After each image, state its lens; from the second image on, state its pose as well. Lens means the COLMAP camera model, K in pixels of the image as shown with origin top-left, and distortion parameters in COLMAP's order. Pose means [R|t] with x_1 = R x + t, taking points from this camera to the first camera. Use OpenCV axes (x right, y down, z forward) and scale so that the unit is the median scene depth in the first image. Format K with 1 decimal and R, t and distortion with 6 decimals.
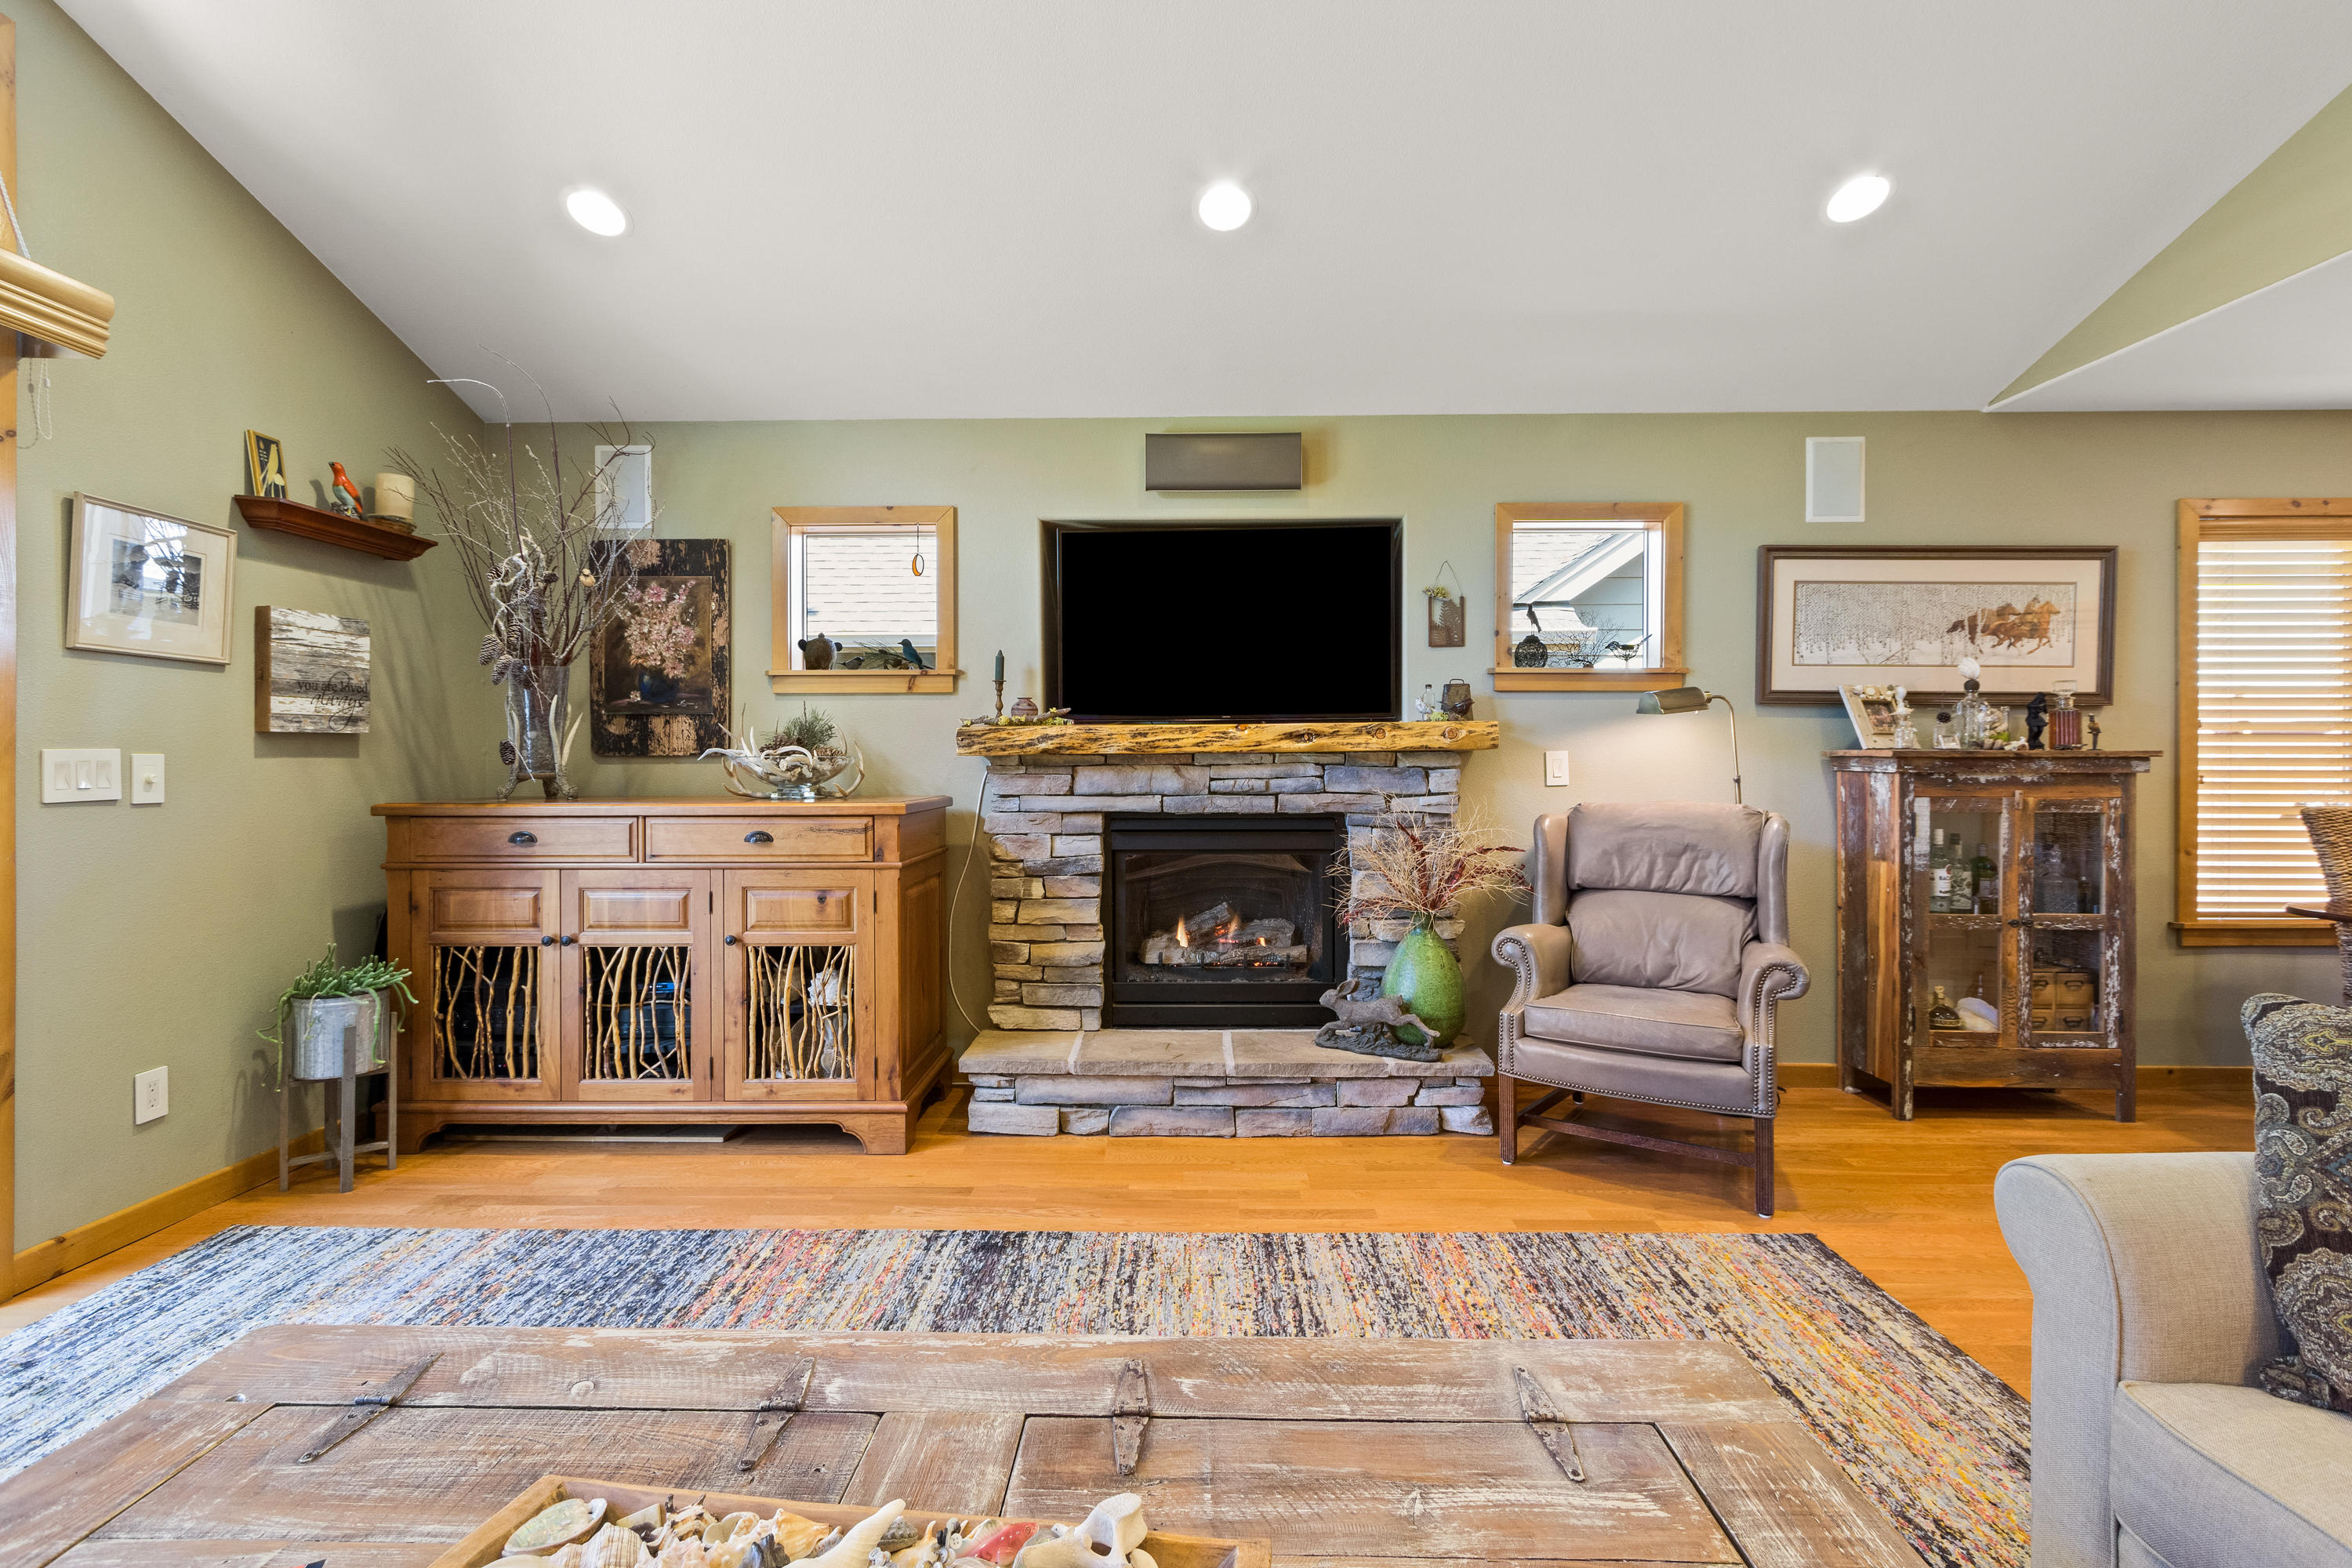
lens RADIAL K [[1053.8, 0, 1165.8], [0, 1053.8, 765.6], [0, 0, 1]] dist [-0.001409, 0.000219]
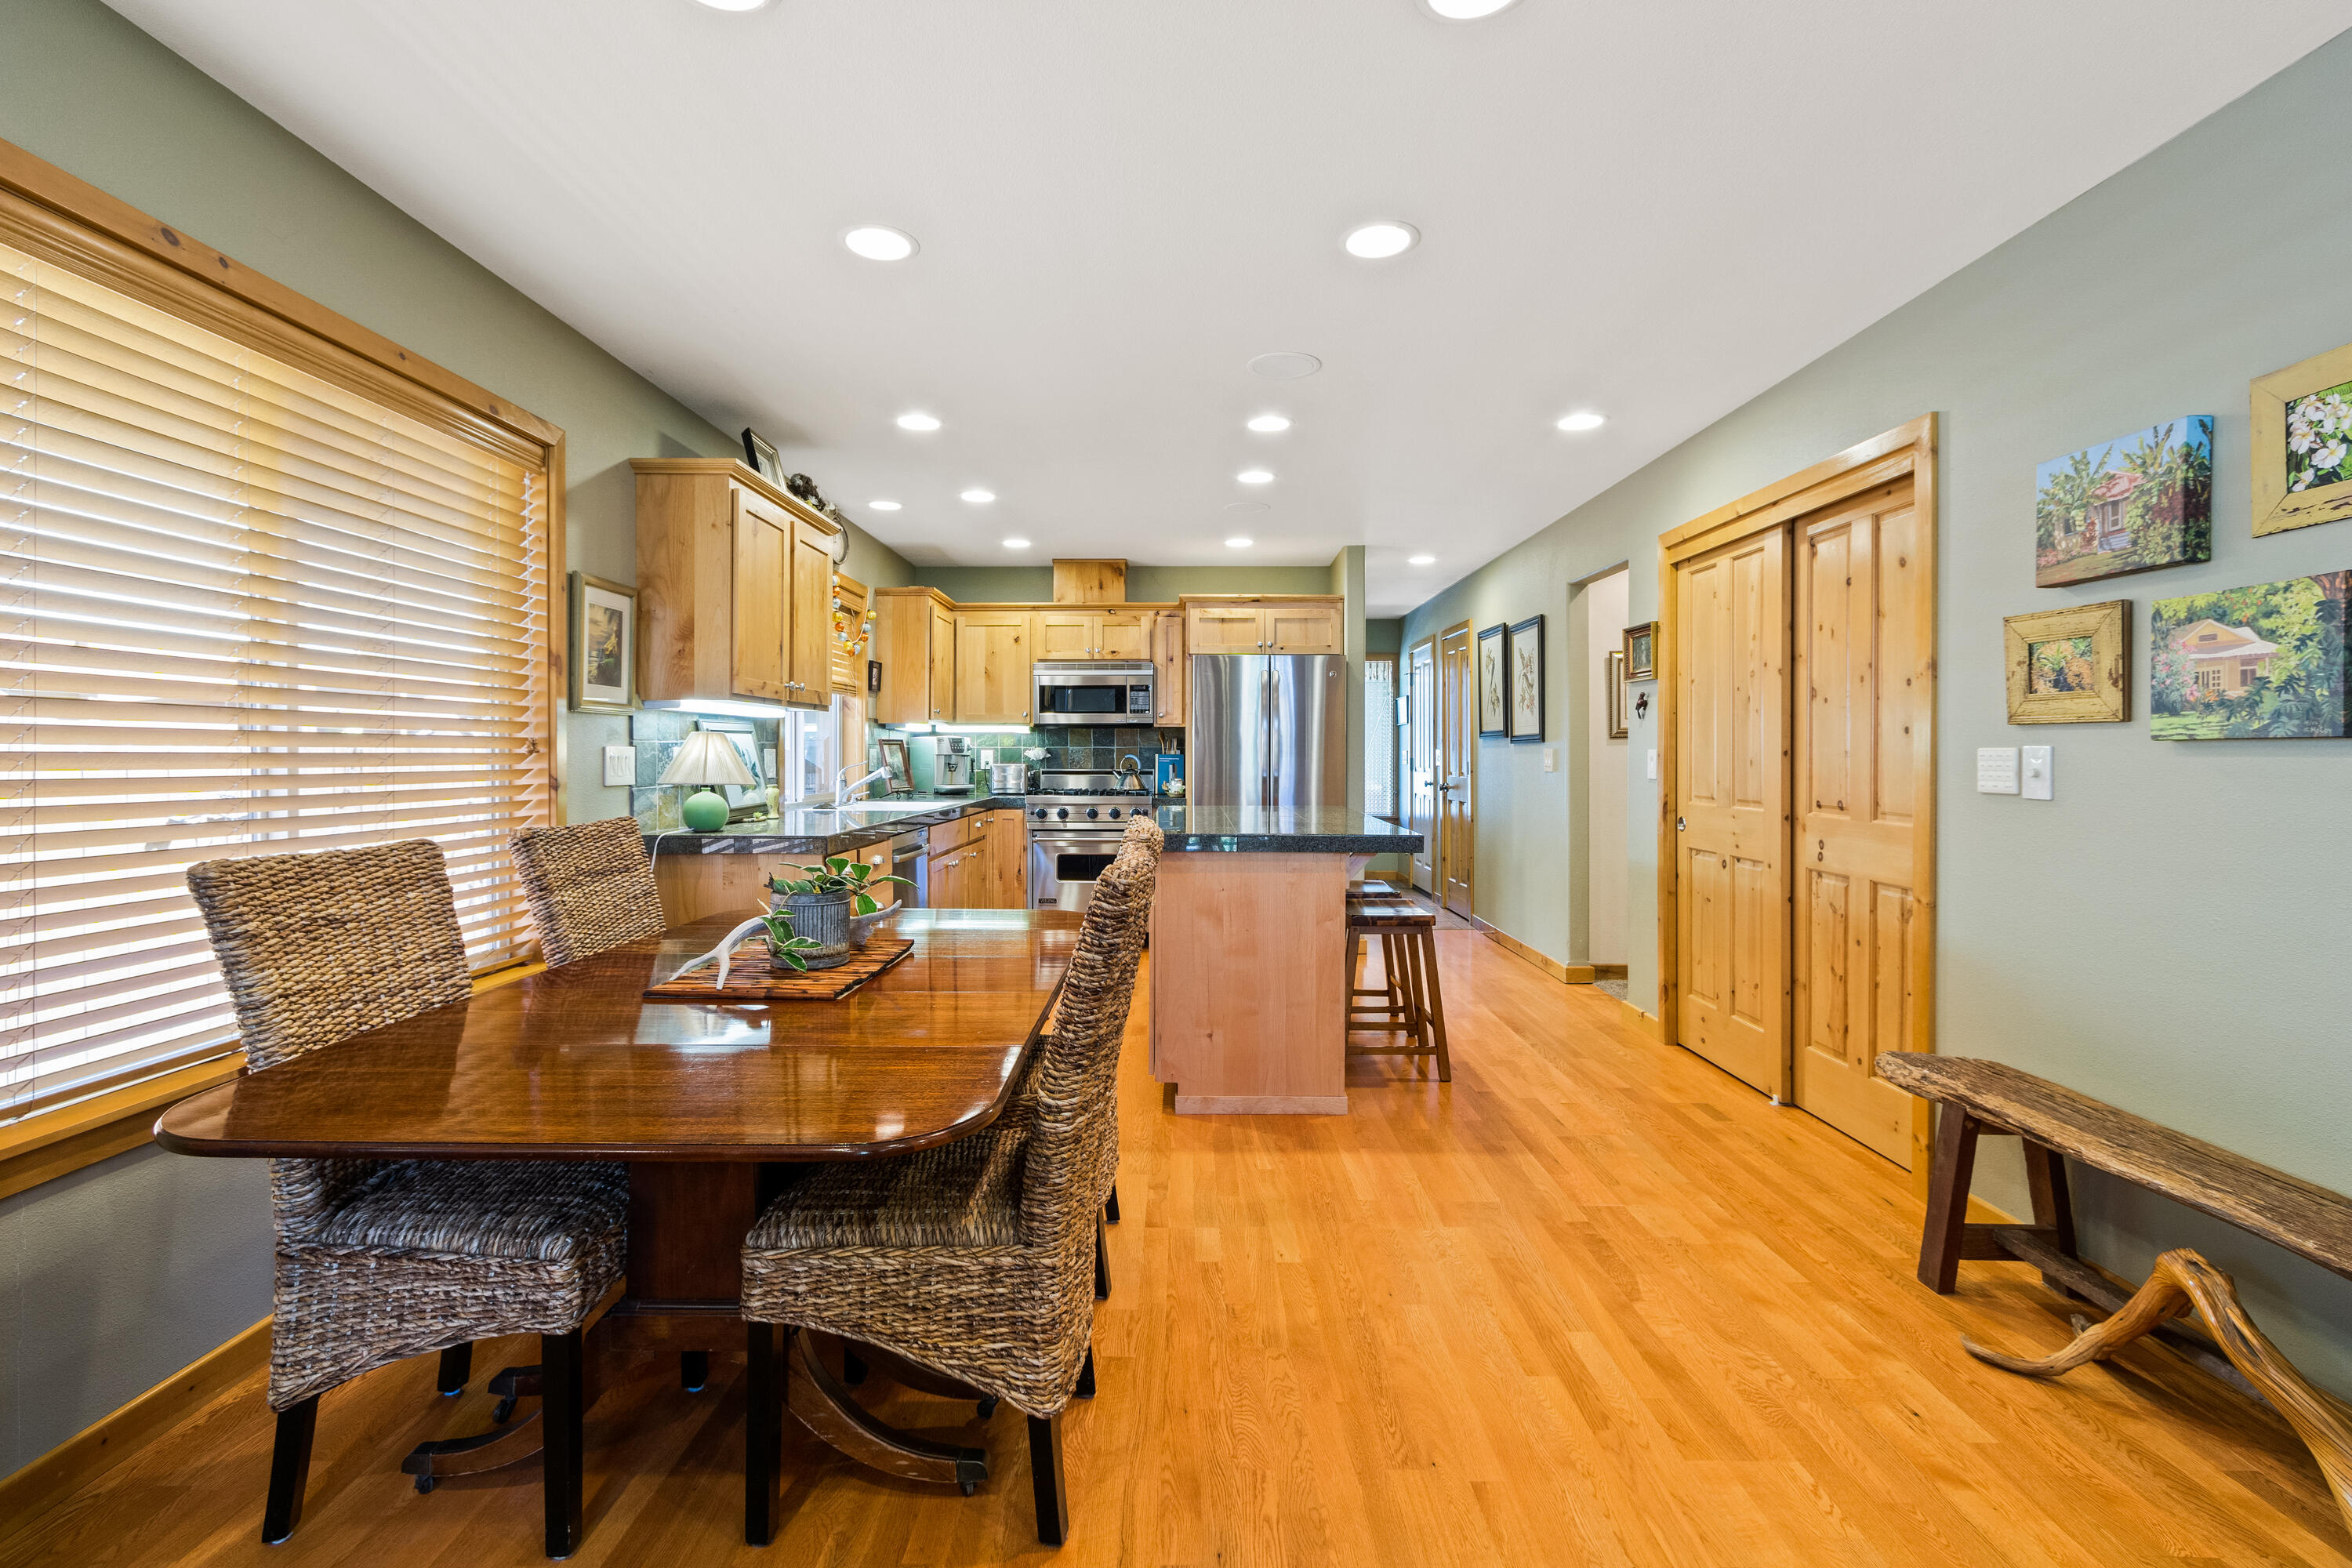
lens RADIAL K [[1049.5, 0, 1177.2], [0, 1049.5, 757.0], [0, 0, 1]] dist [-0.000898, 0.000306]
pose [[-0.015283, -0.001508, 0.999882, 0.606015], [0.003753, 0.999992, 0.001565, -0.004713], [-0.999876, 0.003777, -0.015277, 0.567465]]
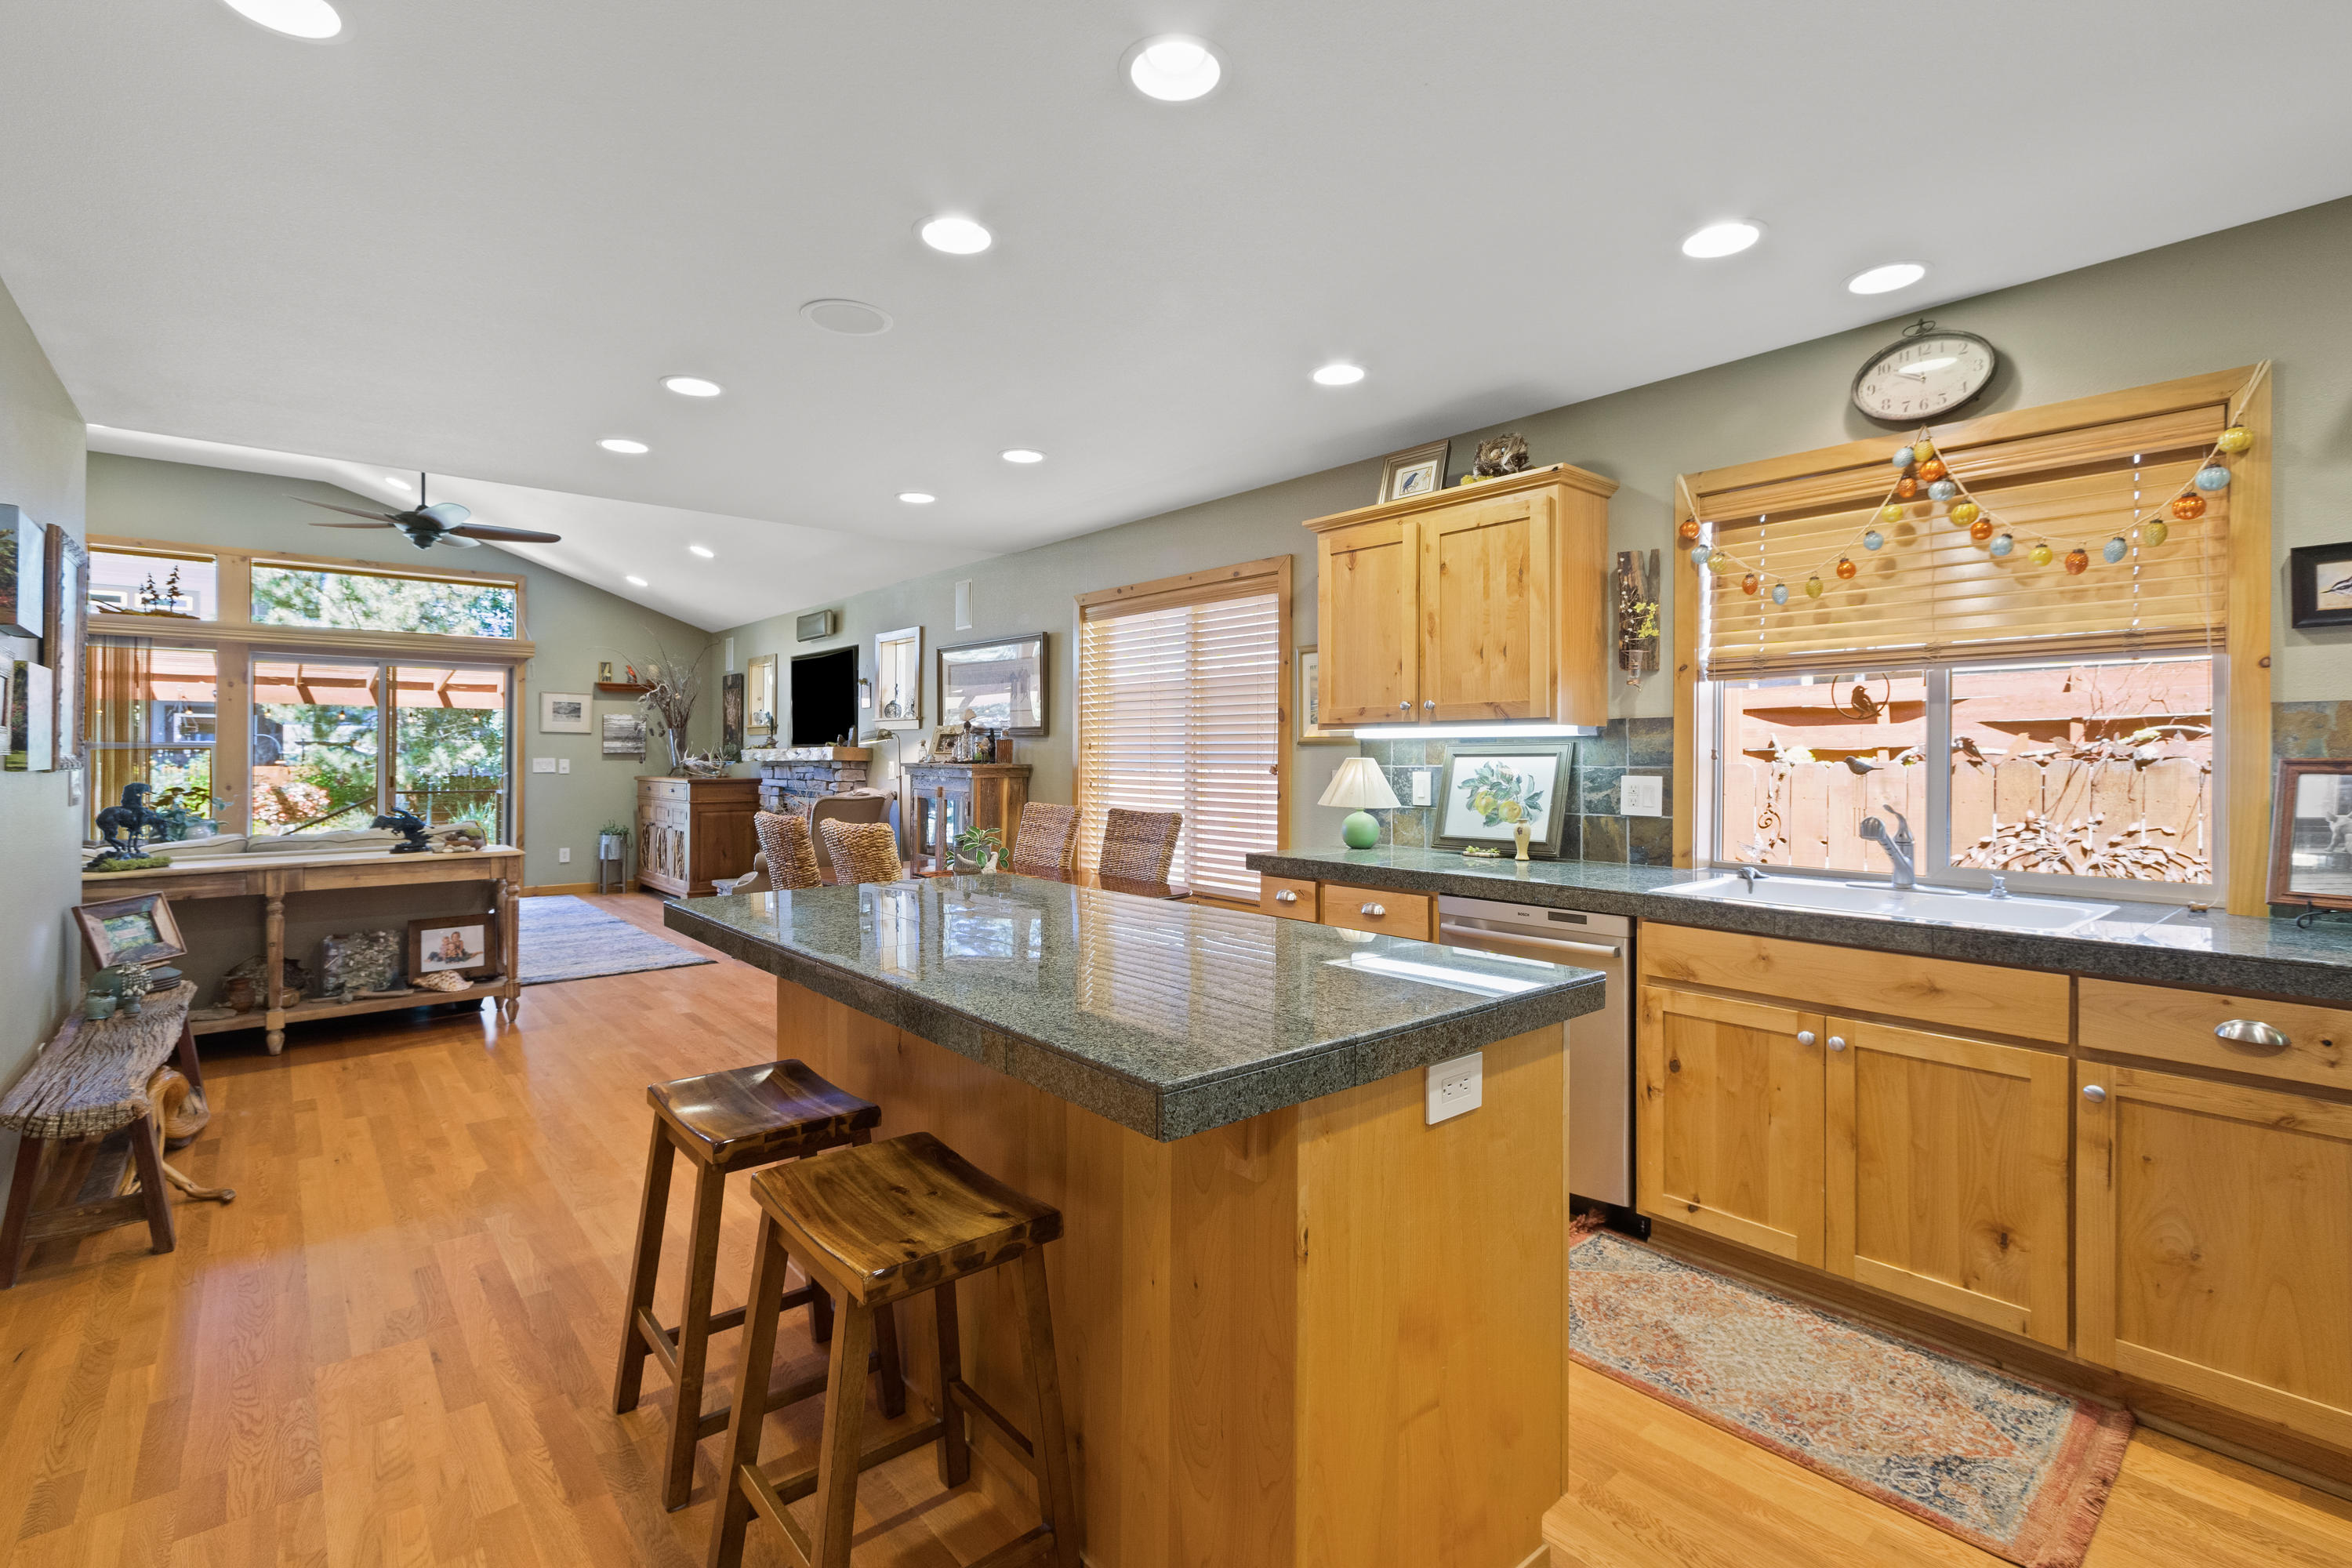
lens RADIAL K [[1049.5, 0, 1177.2], [0, 1049.5, 757.0], [0, 0, 1]] dist [-0.000898, 0.000306]
pose [[0.670409, 0.005453, -0.741972, 2.297741], [-0.007758, 0.999970, 0.000340, -0.028265], [0.741952, 0.005528, 0.670431, 0.116580]]
